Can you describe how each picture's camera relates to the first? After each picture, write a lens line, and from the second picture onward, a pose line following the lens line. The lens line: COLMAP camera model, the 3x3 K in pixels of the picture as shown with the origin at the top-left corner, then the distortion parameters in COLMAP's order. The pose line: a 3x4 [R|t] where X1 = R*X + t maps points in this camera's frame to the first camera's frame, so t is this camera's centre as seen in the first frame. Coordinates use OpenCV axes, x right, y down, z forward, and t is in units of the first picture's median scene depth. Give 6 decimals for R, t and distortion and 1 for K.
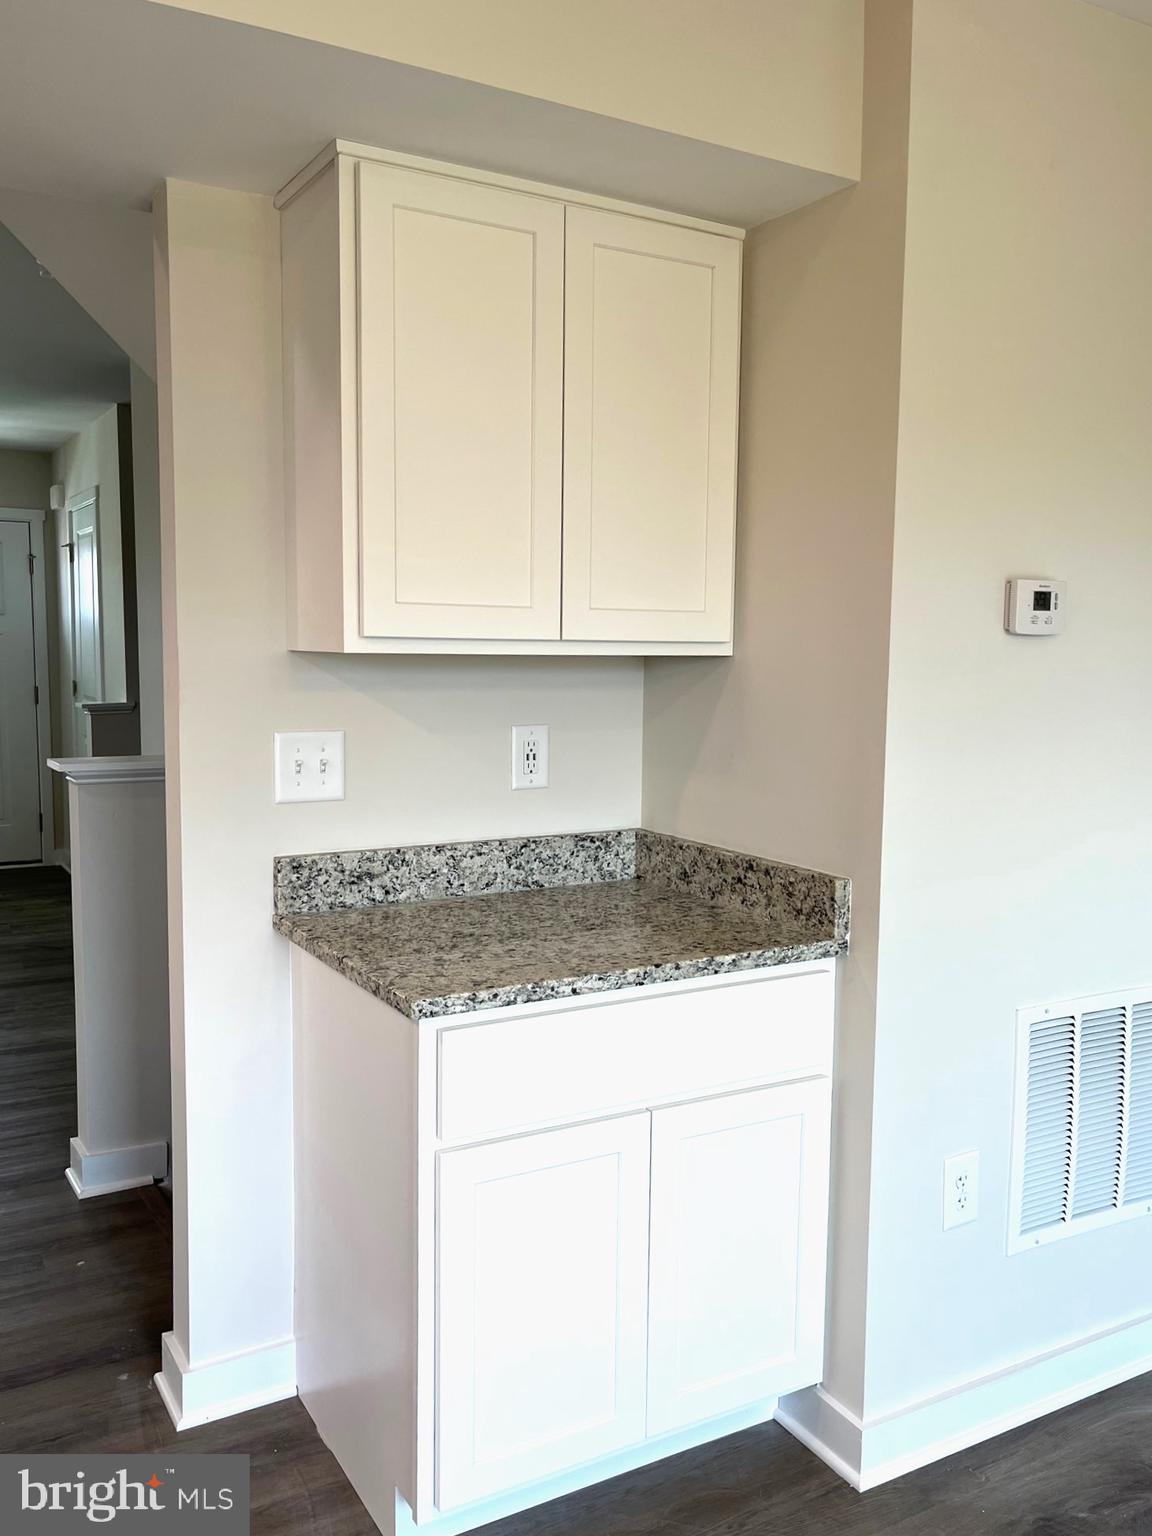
lens RADIAL K [[1268.5, 0, 574.6], [0, 1268.5, 776.0], [0, 0, 1]] dist [0.049169, 0.002550]
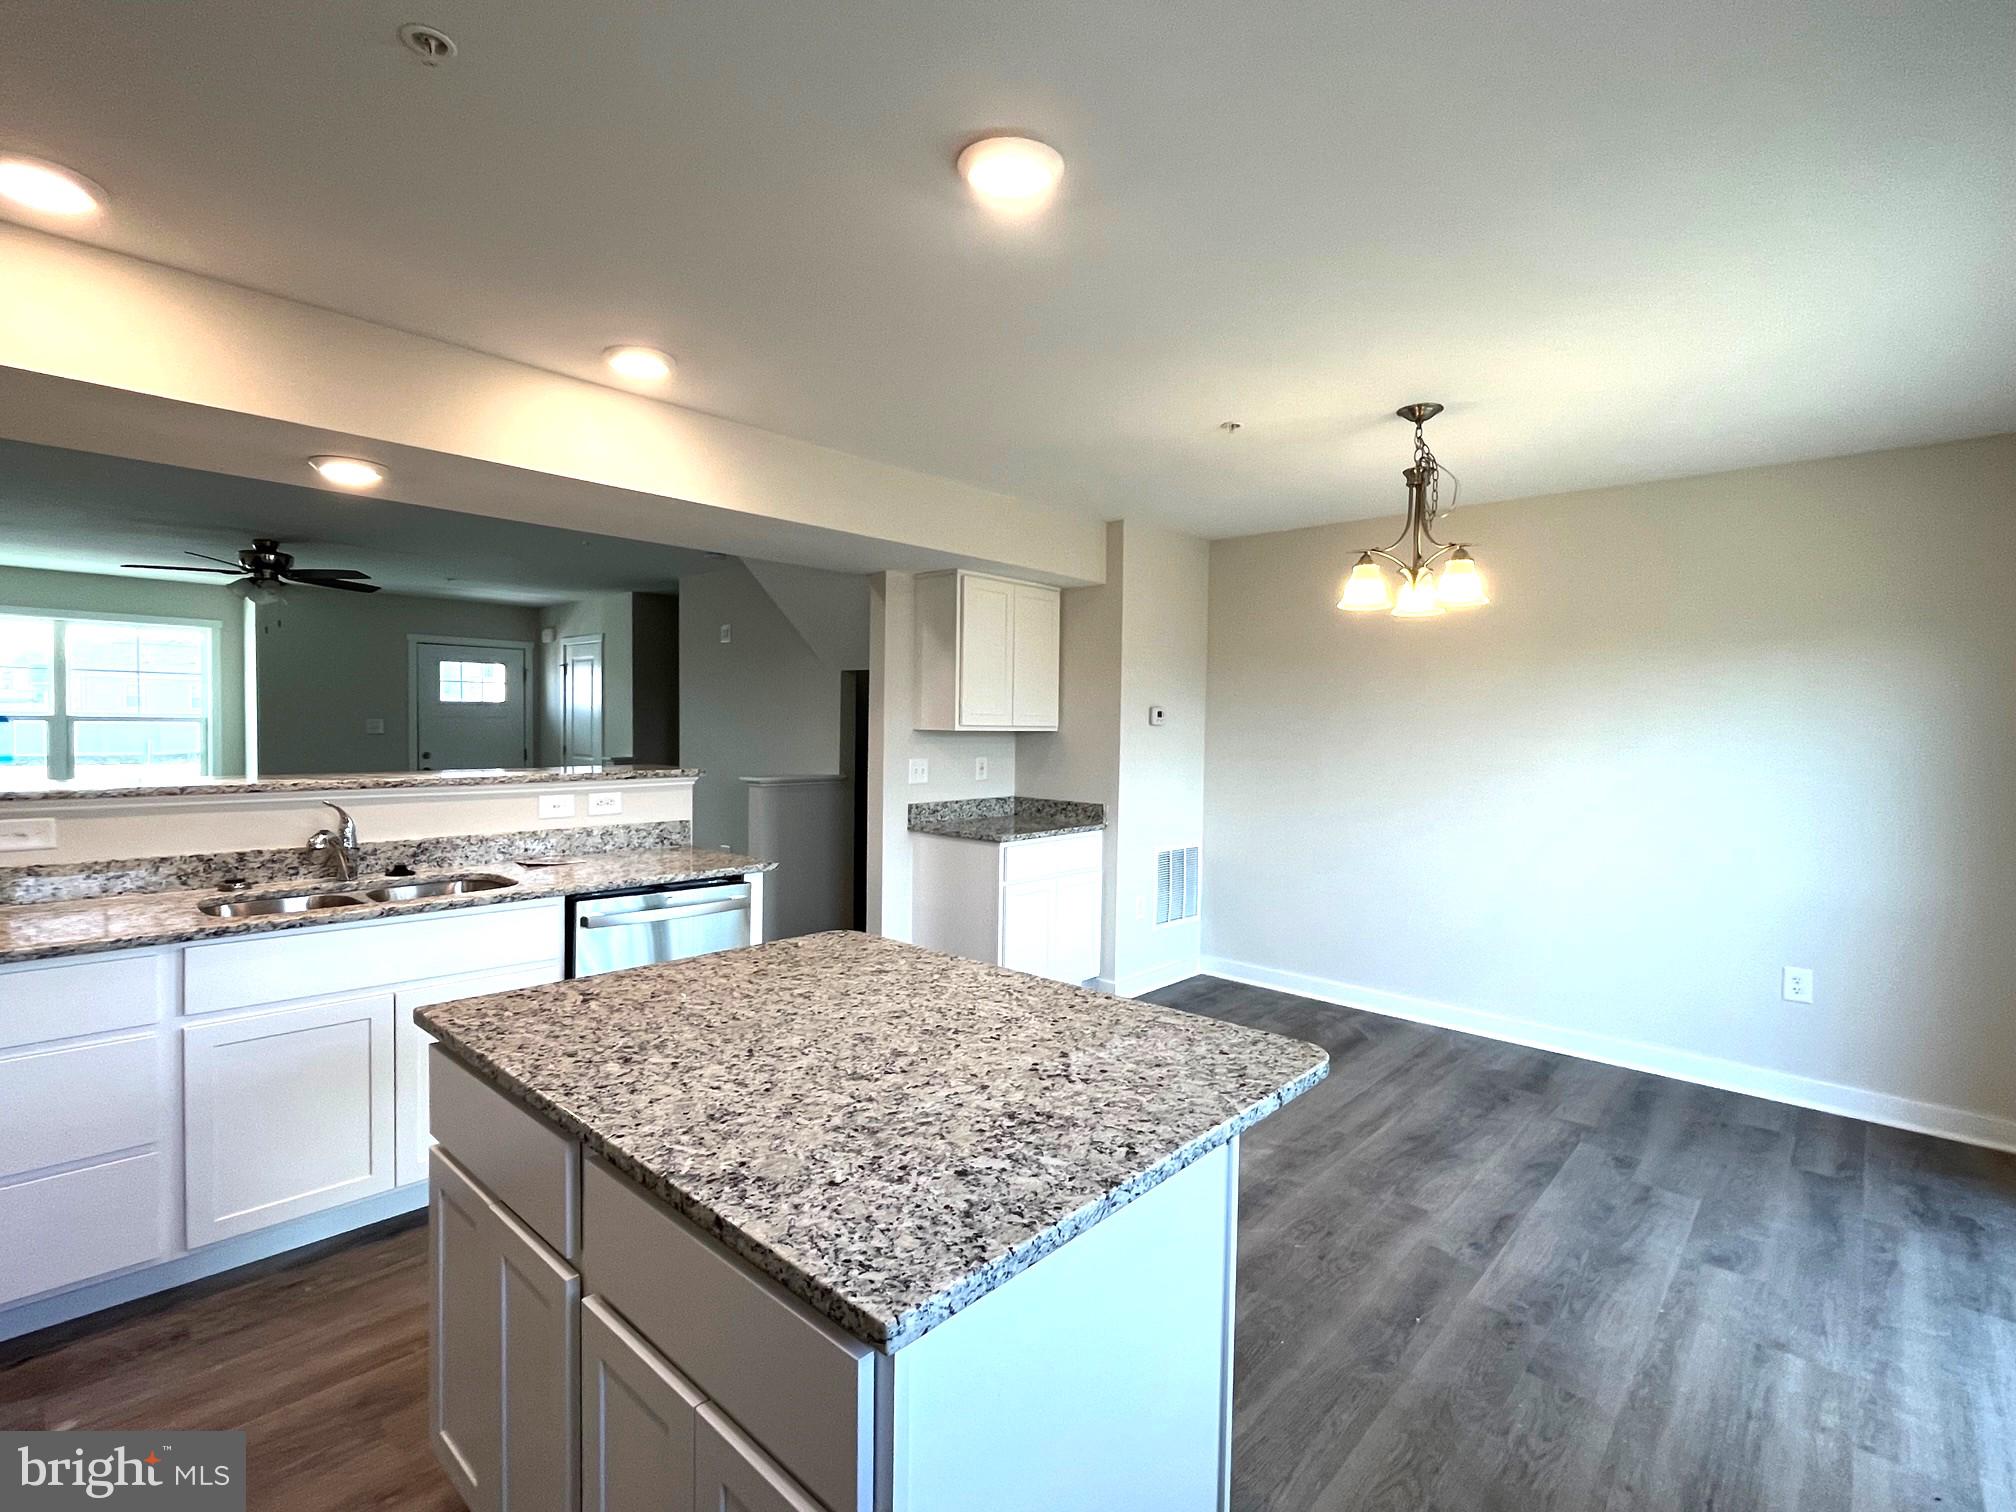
lens RADIAL K [[944.5, 0, 1007.6], [0, 944.5, 745.2], [0, 0, 1]] dist [-0.000782, -0.000046]
pose [[0.956458, -0.009015, 0.291732, -0.623777], [0.030775, 0.997066, -0.070087, 0.085720], [-0.290244, 0.076013, 0.953929, -1.029322]]
